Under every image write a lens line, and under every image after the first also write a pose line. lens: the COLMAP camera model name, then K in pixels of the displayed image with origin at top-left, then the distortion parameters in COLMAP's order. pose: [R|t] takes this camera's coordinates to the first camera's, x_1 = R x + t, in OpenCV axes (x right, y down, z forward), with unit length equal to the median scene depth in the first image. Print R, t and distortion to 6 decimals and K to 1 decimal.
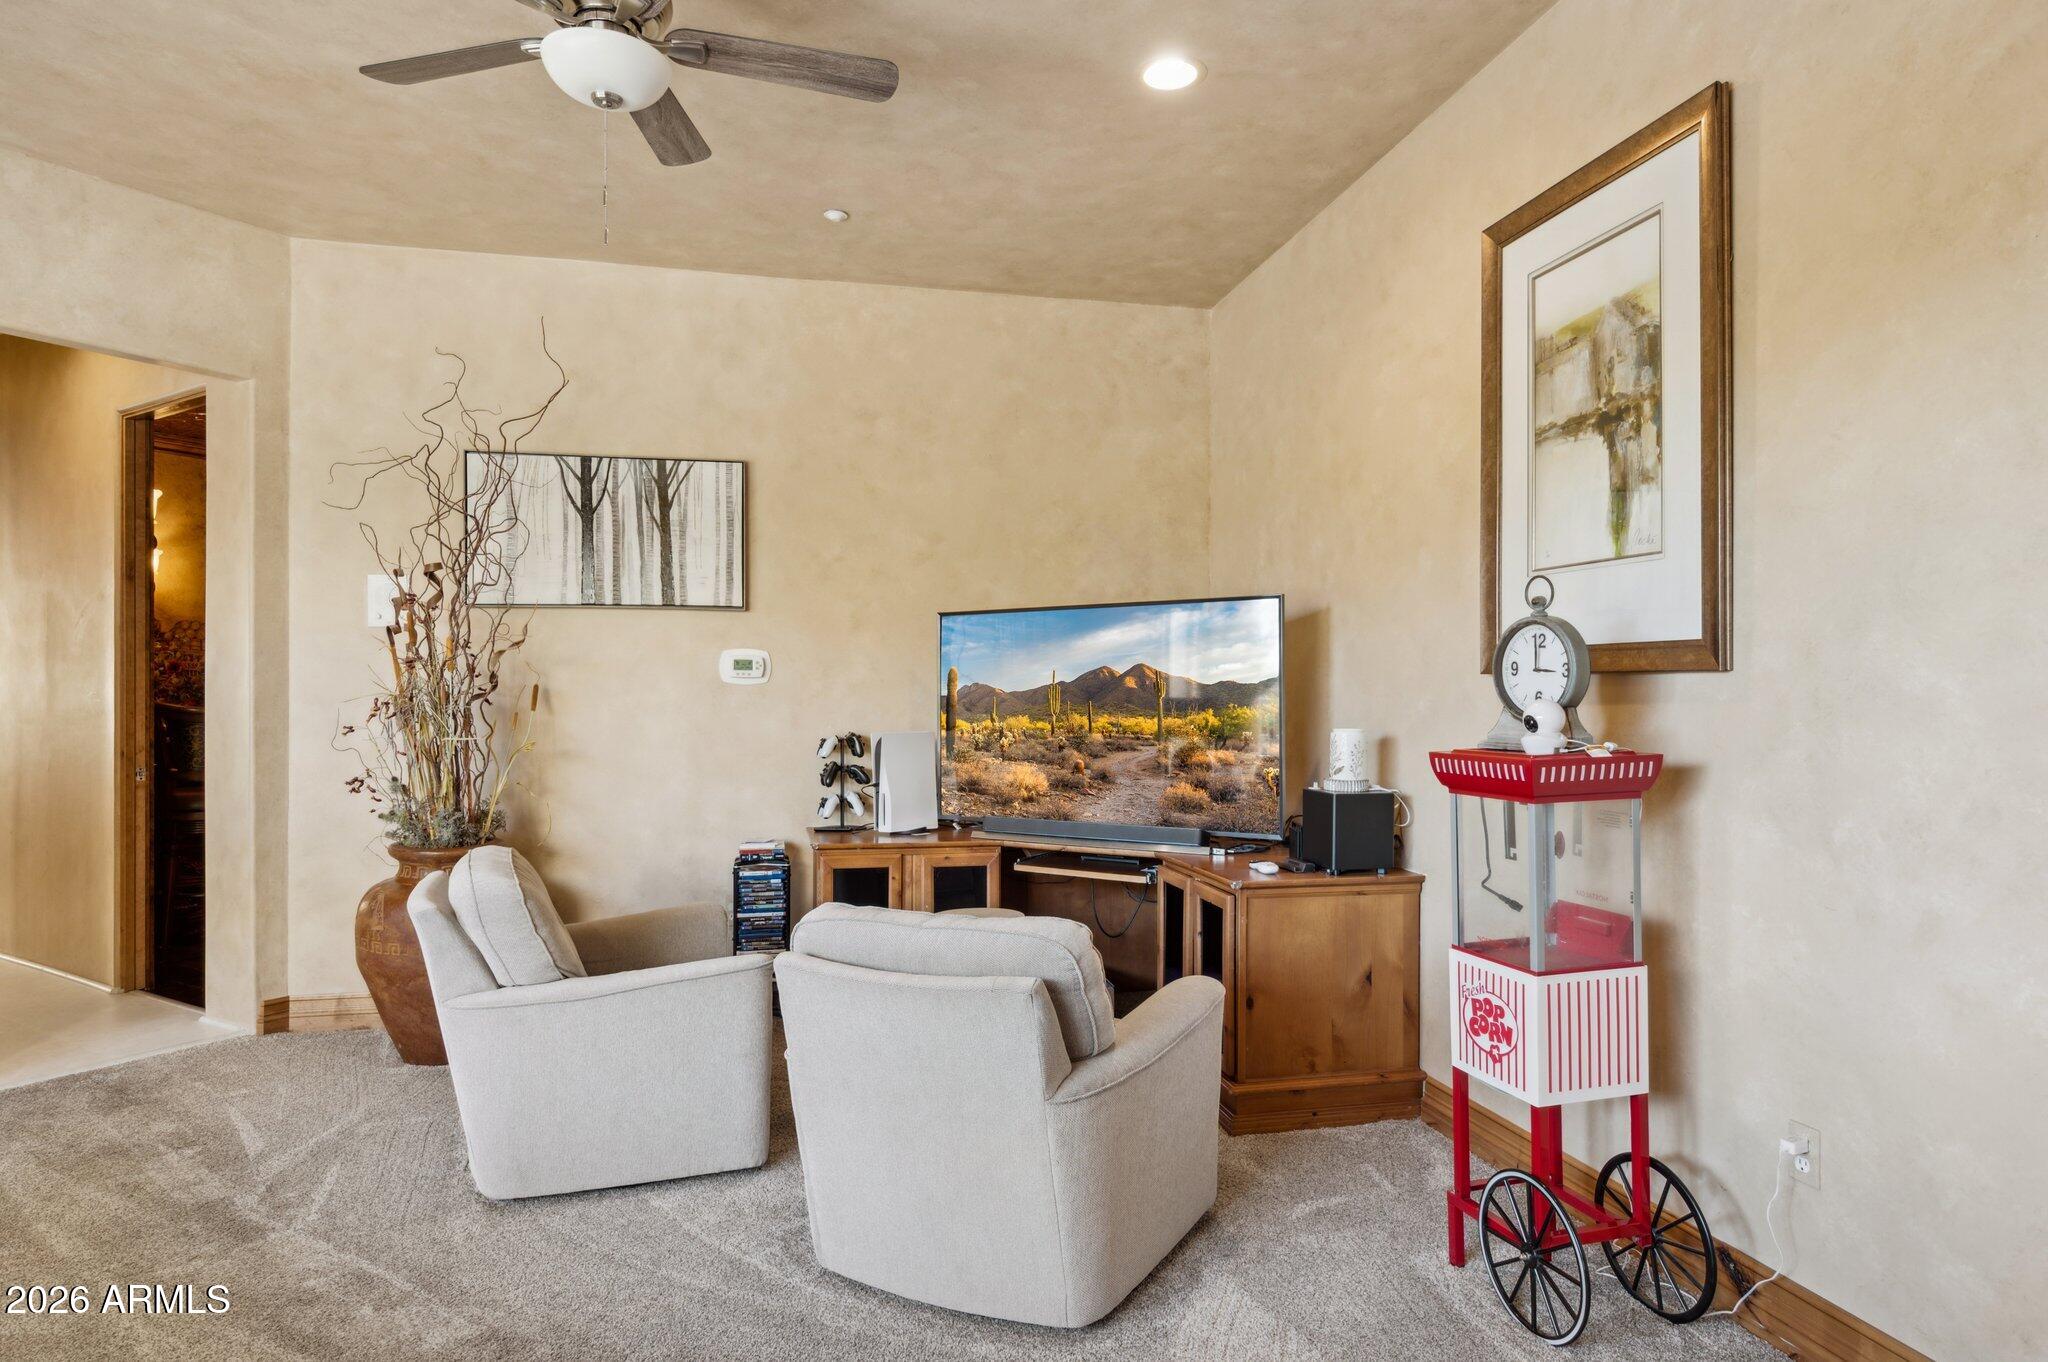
lens RADIAL K [[1177.3, 0, 1029.0], [0, 1177.3, 694.9], [0, 0, 1]] dist [-0.008169, -0.001492]
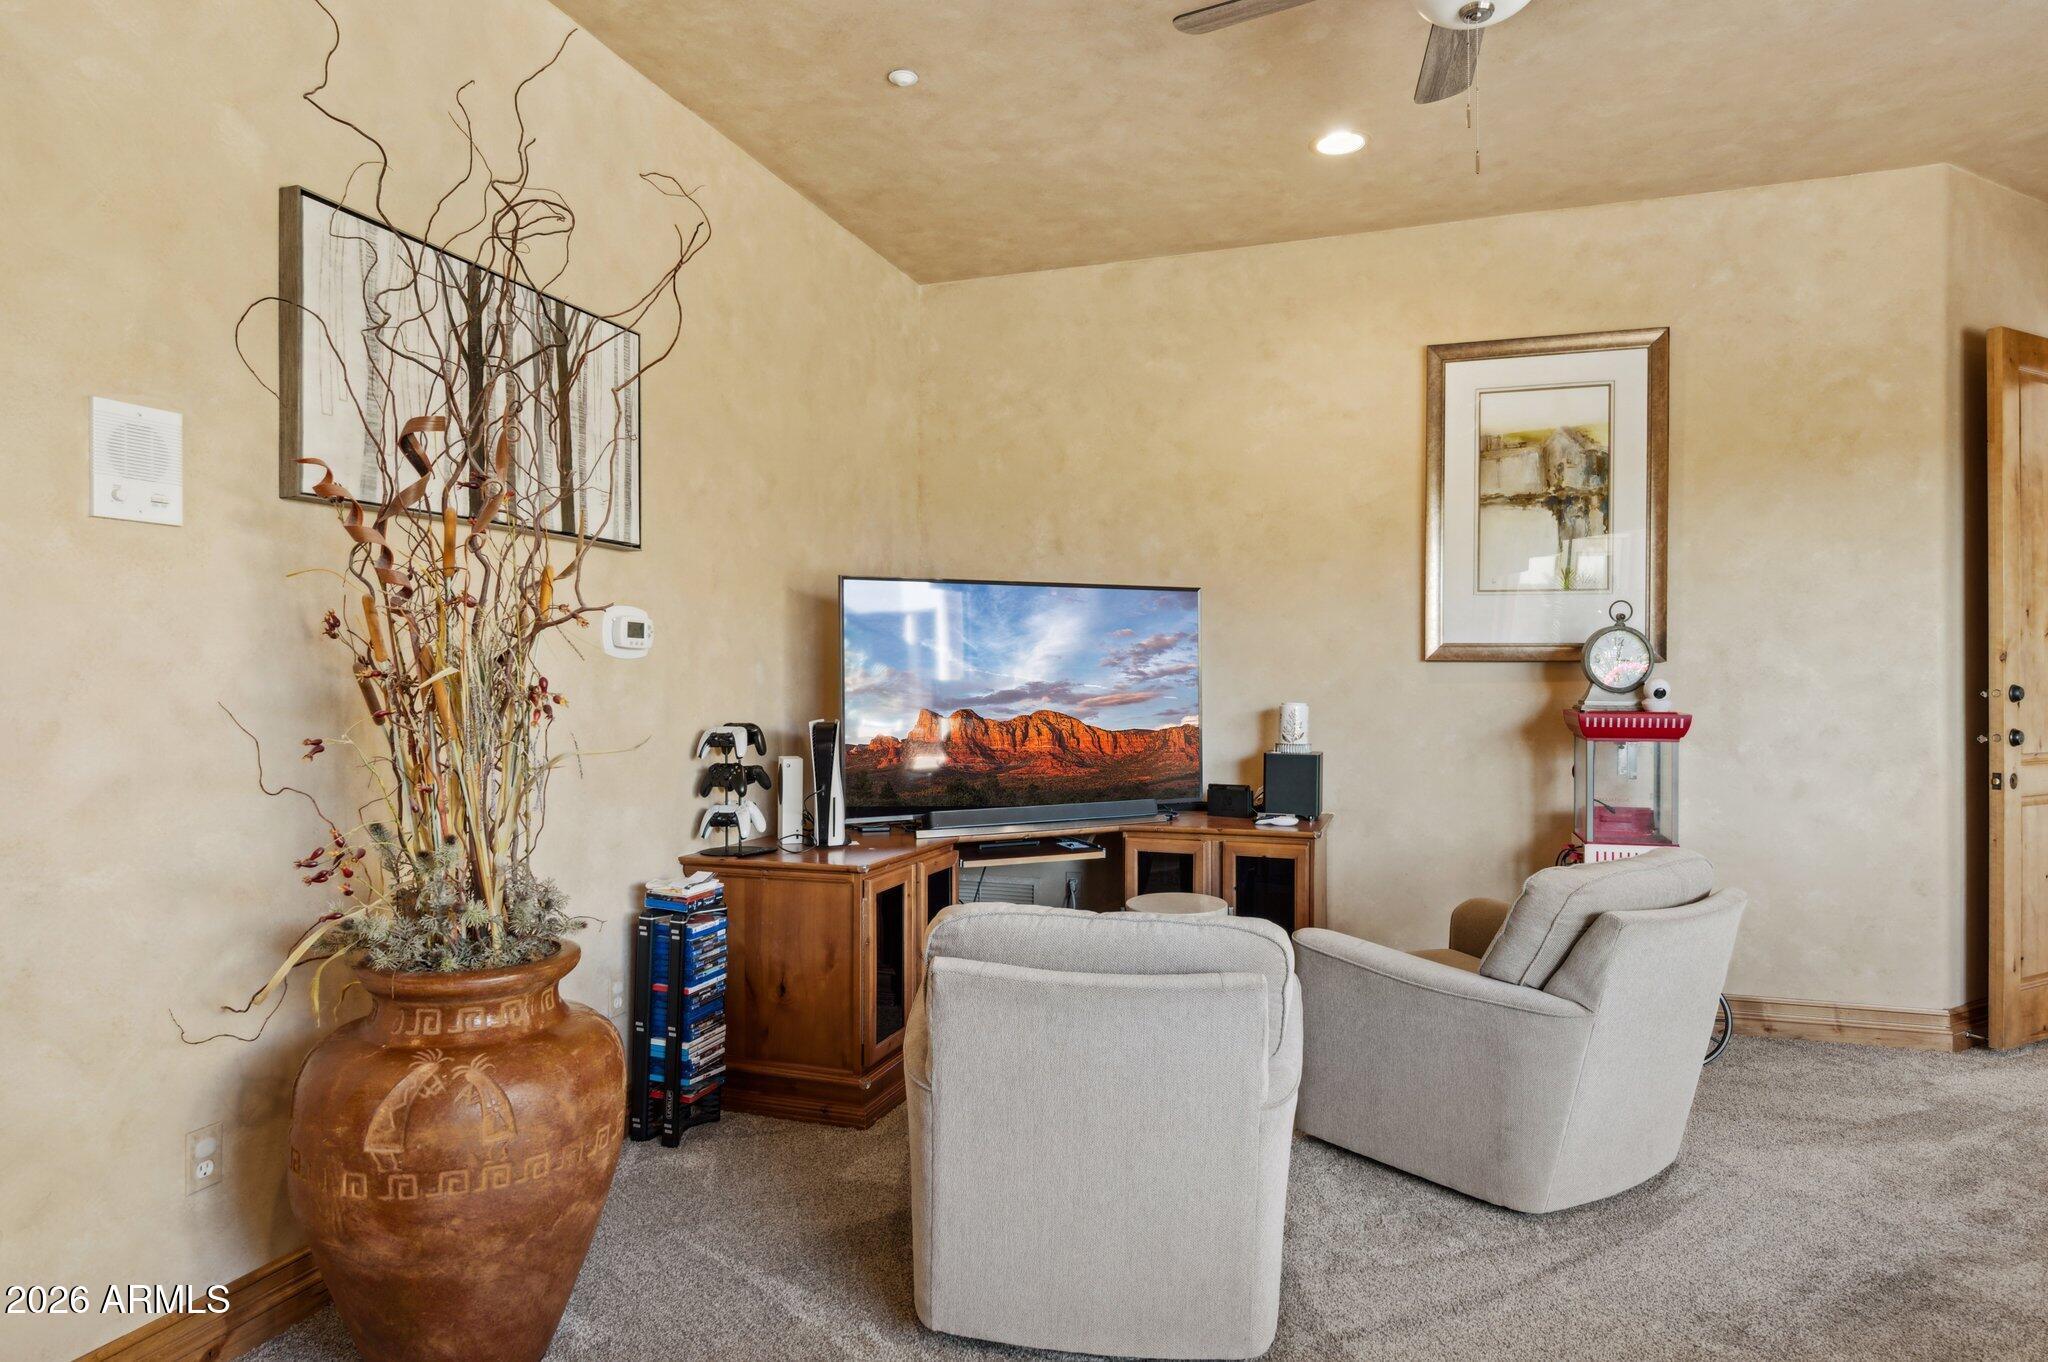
lens RADIAL K [[1177.3, 0, 1027.5], [0, 1177.3, 668.5], [0, 0, 1]] dist [-0.008169, -0.001492]
pose [[0.525490, 0.006491, 0.850775, -1.093291], [-0.001606, 0.999977, -0.006638, 0.001825], [-0.850798, 0.002122, 0.525488, 0.691081]]
